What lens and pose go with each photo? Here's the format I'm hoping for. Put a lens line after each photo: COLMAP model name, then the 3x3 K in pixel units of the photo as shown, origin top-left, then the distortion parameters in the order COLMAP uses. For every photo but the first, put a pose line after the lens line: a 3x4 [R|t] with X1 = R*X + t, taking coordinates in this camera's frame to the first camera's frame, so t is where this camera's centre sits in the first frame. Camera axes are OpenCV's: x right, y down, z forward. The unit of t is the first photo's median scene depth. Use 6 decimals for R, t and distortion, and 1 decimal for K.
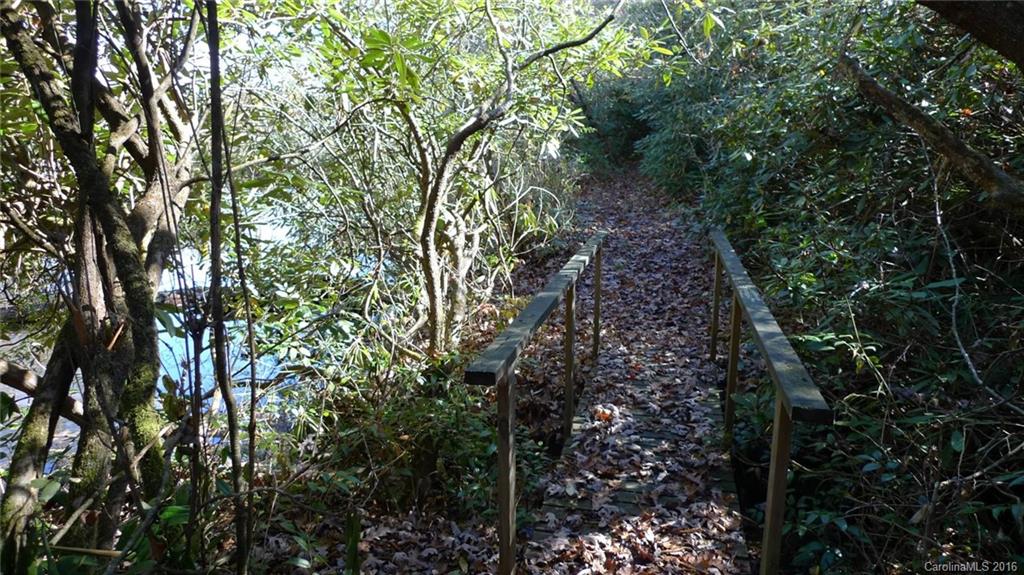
lens RADIAL K [[717.2, 0, 512.3], [0, 717.2, 289.1], [0, 0, 1]] dist [0.000221, -0.000102]
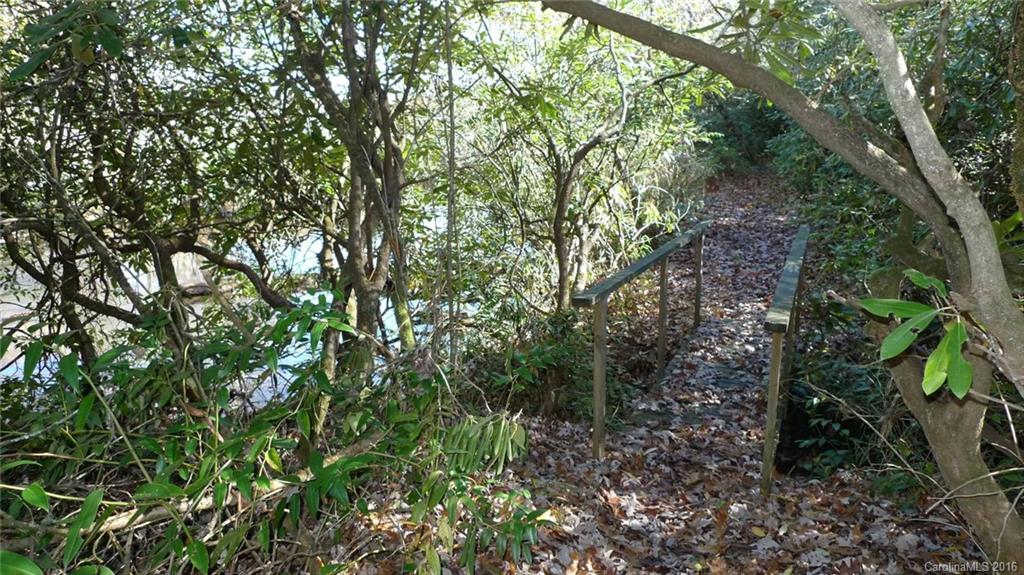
lens RADIAL K [[717.2, 0, 511.0], [0, 717.2, 287.3], [0, 0, 1]] dist [0.000221, -0.000102]
pose [[0.980258, 0.036863, -0.194255, 0.041925], [-0.035706, 0.999318, 0.009453, 0.026667], [0.194471, -0.002330, 0.980905, -0.238881]]
